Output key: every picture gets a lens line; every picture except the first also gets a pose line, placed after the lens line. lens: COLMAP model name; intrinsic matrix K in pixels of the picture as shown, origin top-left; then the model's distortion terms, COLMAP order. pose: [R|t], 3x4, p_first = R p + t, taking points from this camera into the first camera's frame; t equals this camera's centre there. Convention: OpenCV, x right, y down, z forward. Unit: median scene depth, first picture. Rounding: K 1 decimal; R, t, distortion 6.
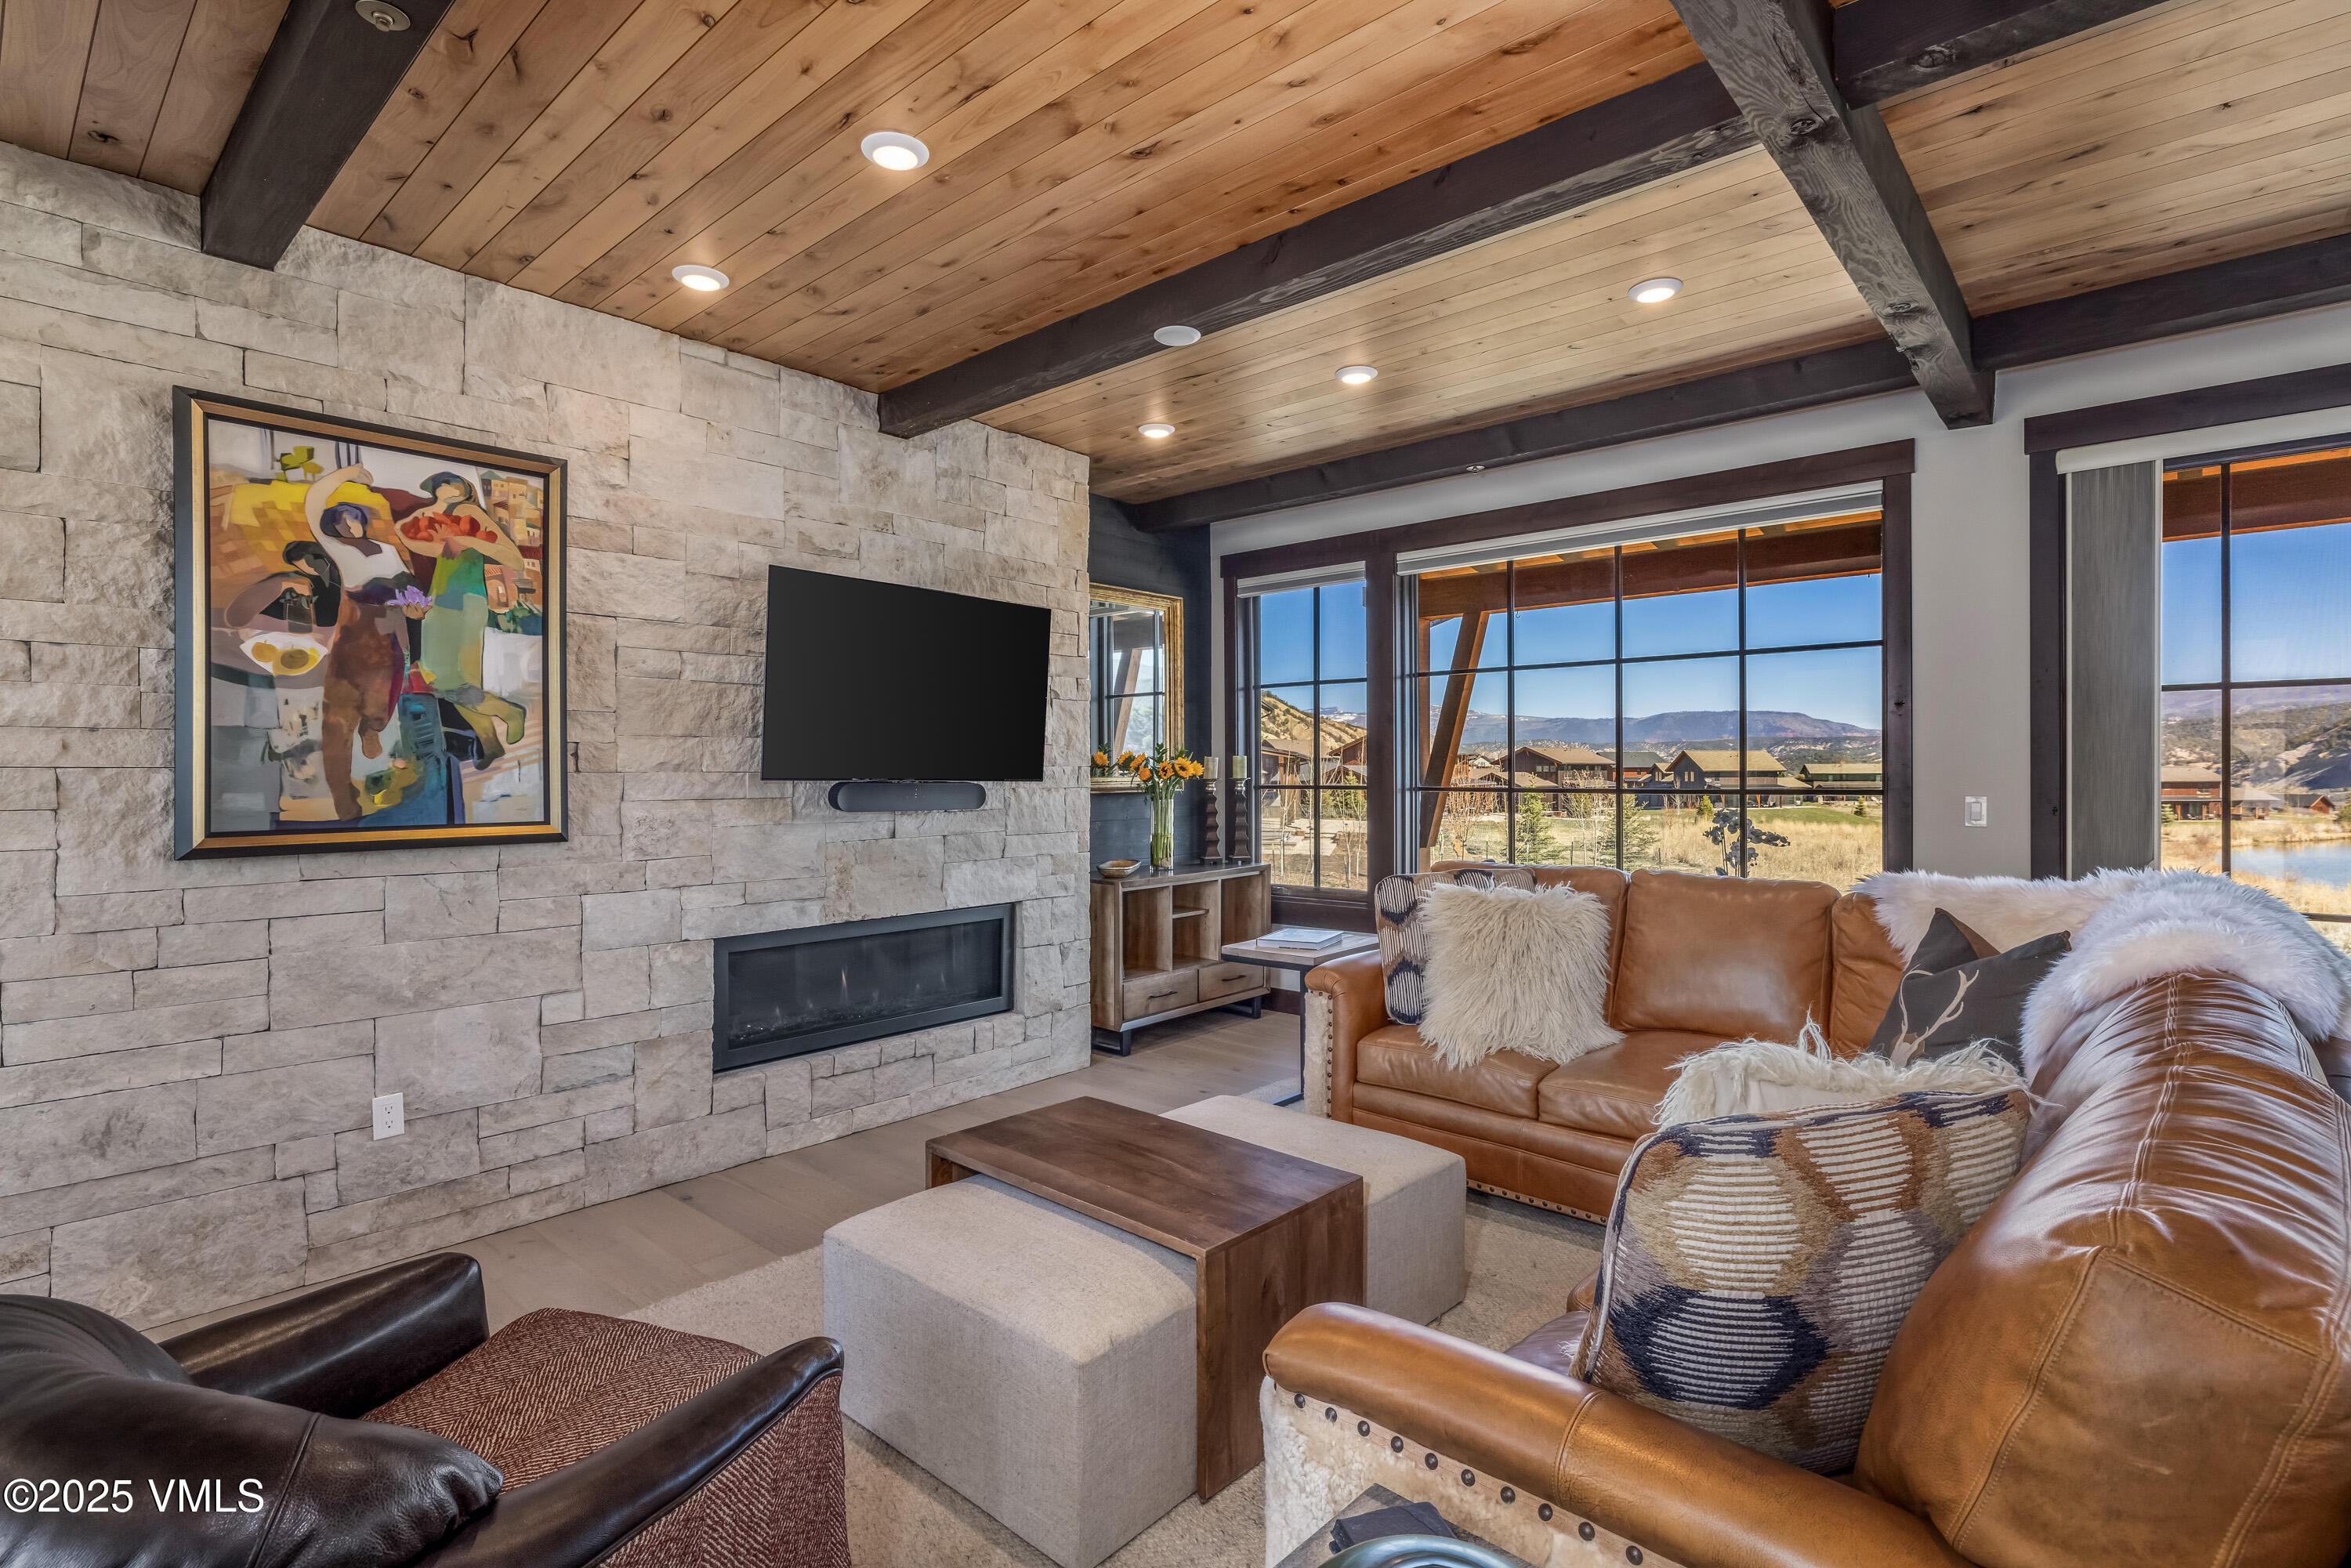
lens RADIAL K [[1113.6, 0, 1172.1], [0, 1113.6, 774.8], [0, 0, 1]] dist [-0.001918, -0.000430]
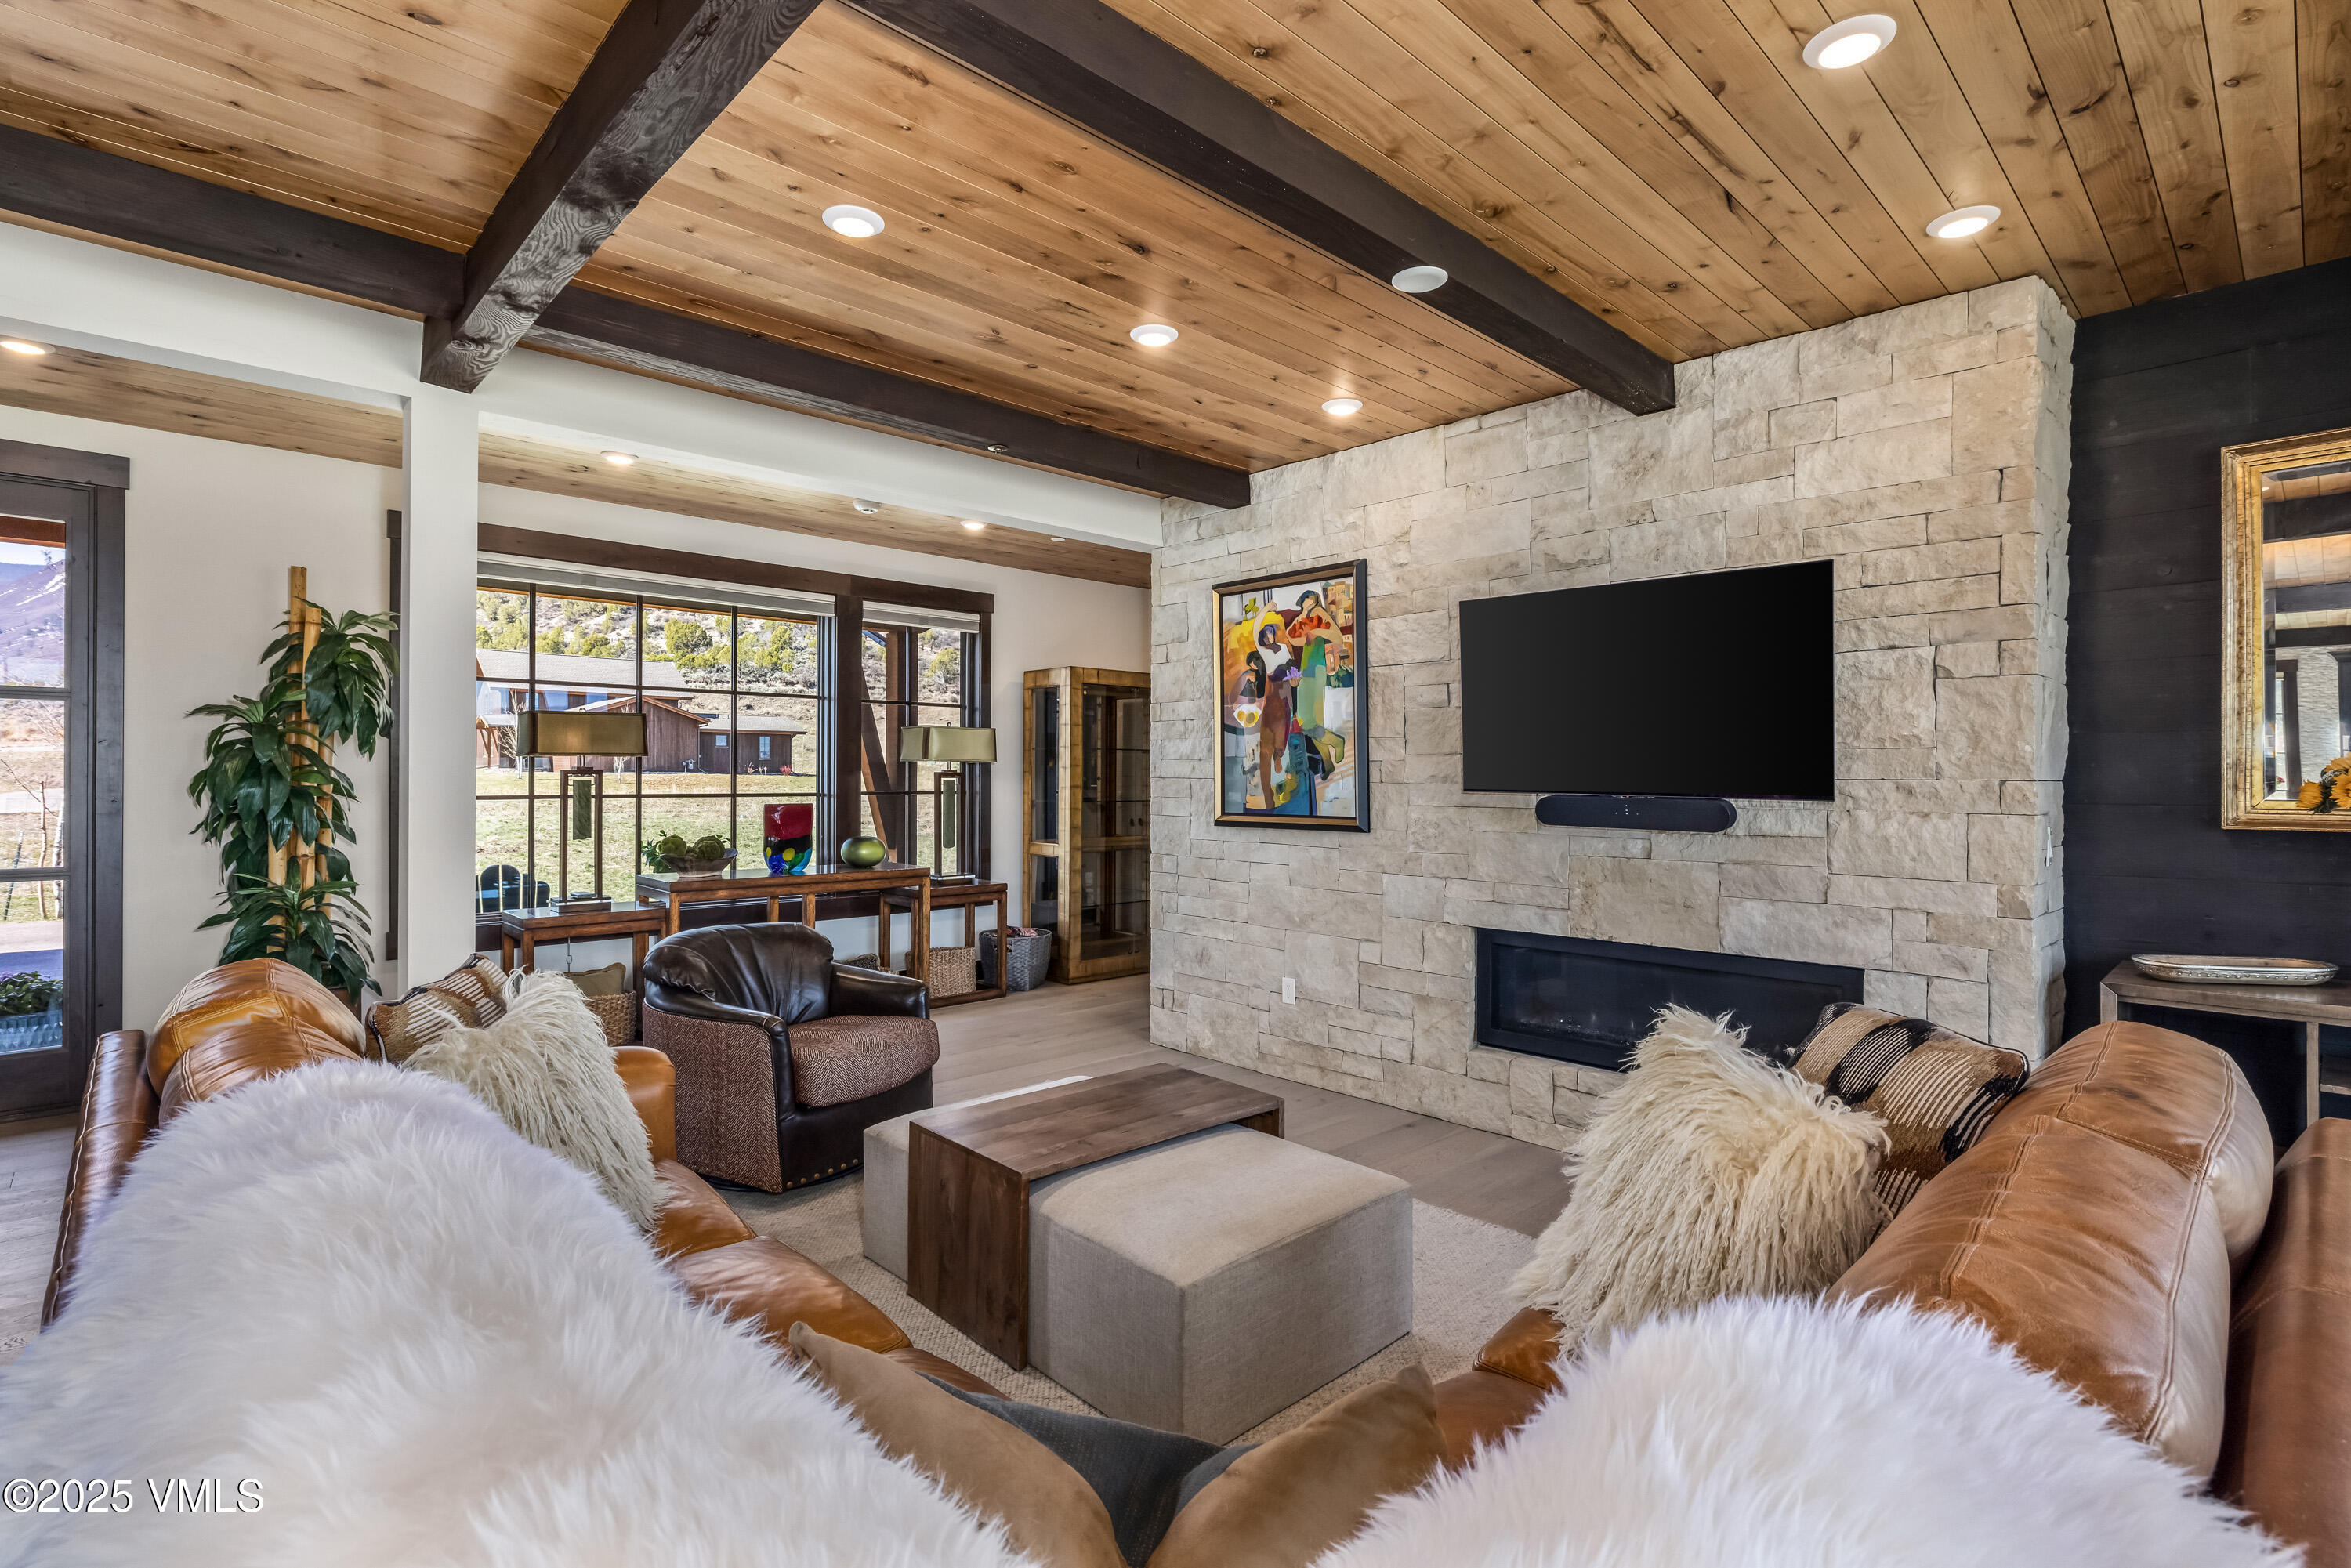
lens RADIAL K [[1113.6, 0, 1172.1], [0, 1113.6, 774.8], [0, 0, 1]] dist [-0.001918, -0.000430]
pose [[-0.076263, 0.004000, -0.997080, 0.876182], [-0.004513, 0.999980, 0.004356, -0.017412], [0.997078, 0.004832, -0.076243, 0.879097]]
